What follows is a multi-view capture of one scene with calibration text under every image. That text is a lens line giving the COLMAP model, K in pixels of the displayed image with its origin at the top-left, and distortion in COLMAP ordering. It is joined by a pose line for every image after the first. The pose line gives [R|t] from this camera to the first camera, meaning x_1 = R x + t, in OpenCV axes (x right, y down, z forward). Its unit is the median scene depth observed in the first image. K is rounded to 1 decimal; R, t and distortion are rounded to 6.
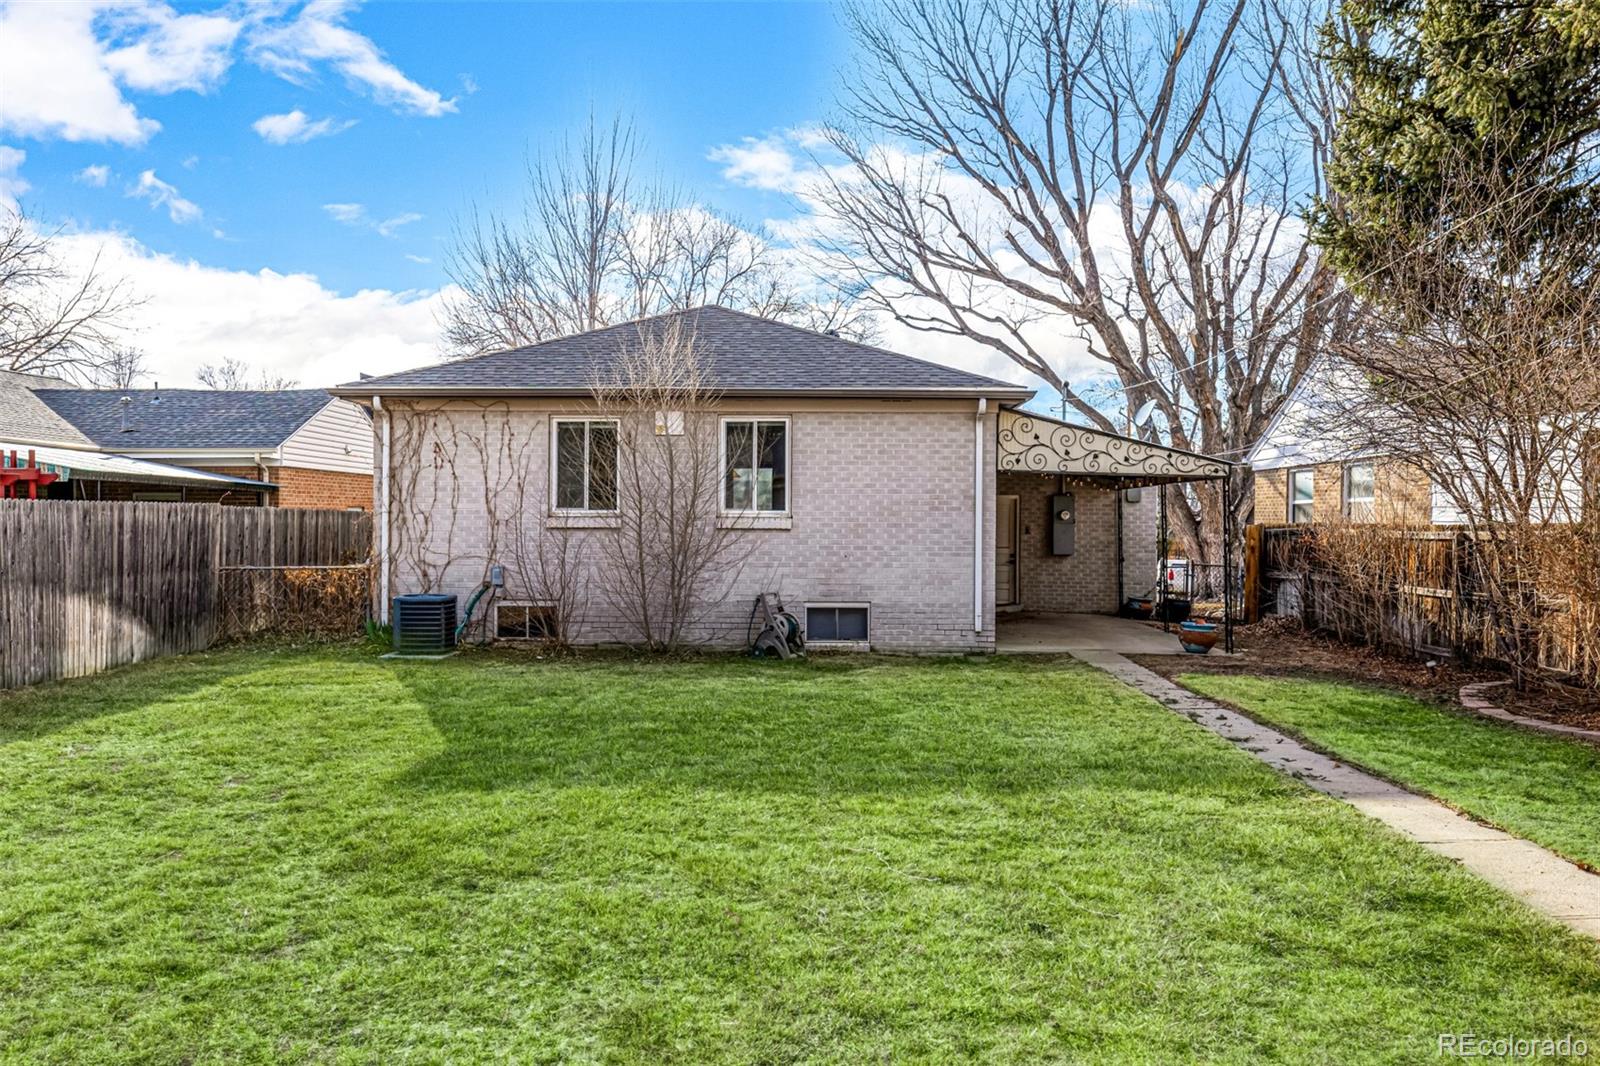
lens RADIAL K [[1276.6, 0, 796.6], [0, 1276.6, 536.2], [0, 0, 1]] dist [0.002376, -0.007567]
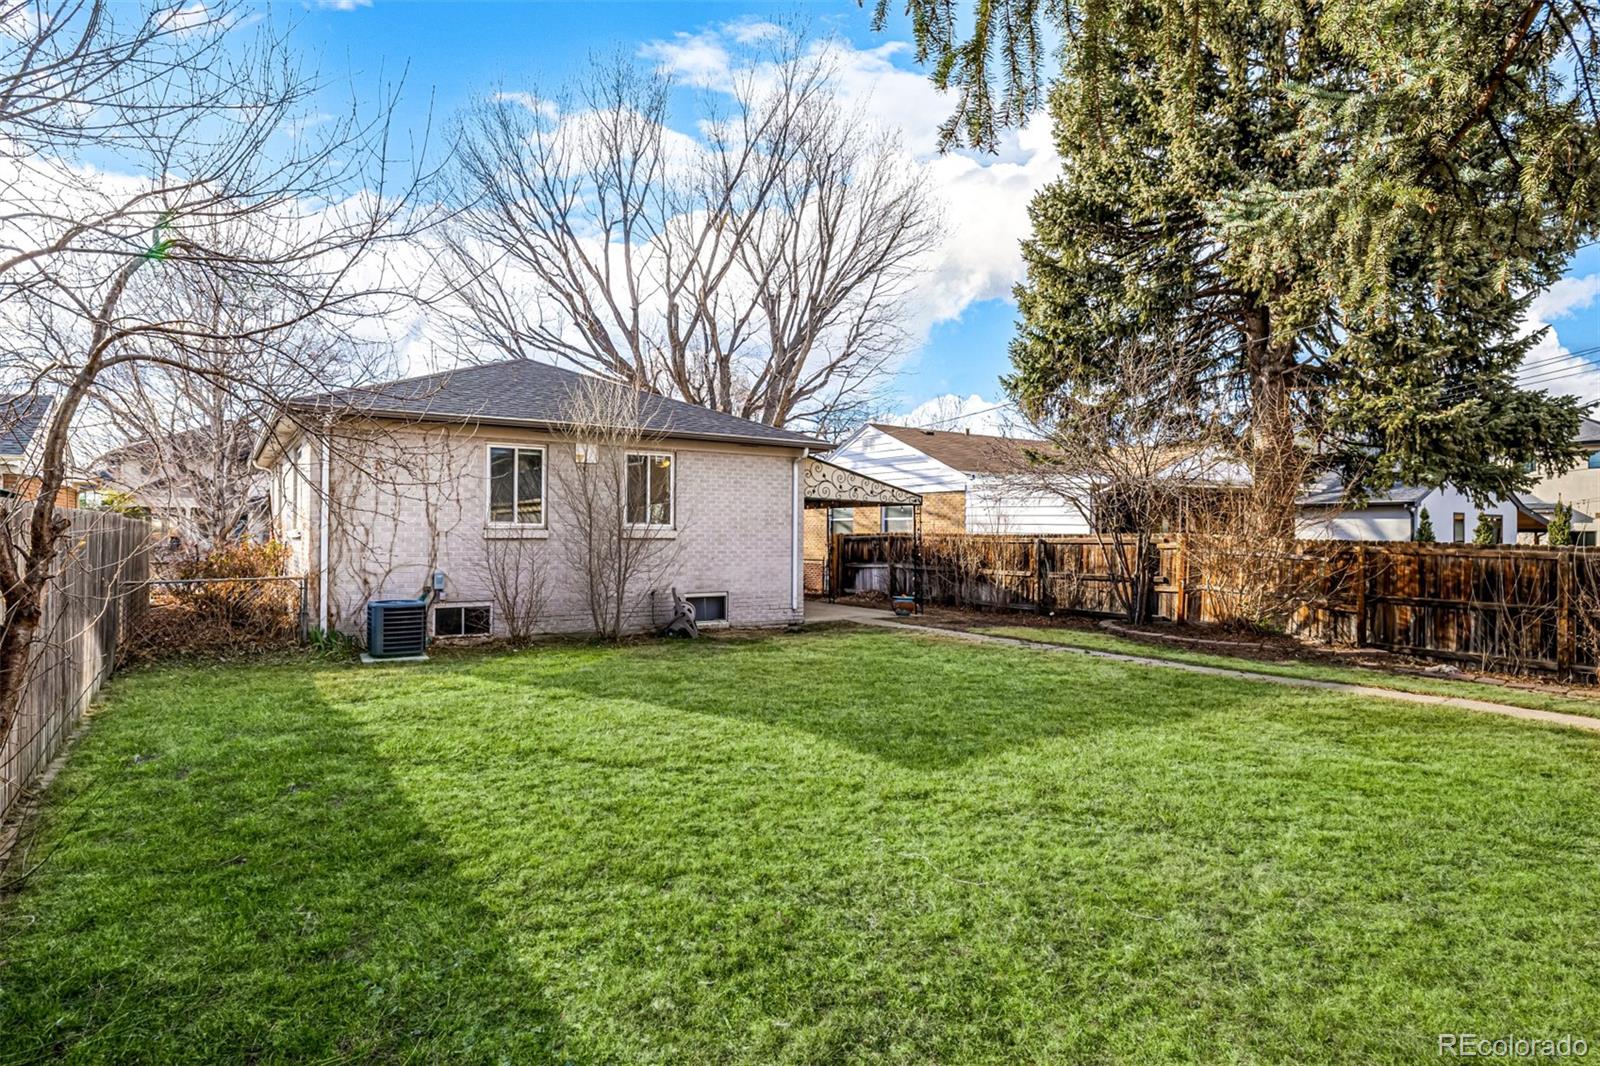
lens RADIAL K [[866.1, 0, 797.8], [0, 866.1, 528.5], [0, 0, 1]] dist [-0.012912, -0.000199]
pose [[0.819402, 0.001866, 0.573217, -0.411765], [0.004892, 0.999936, -0.010247, -0.006159], [-0.573199, 0.011201, 0.819340, 0.195138]]
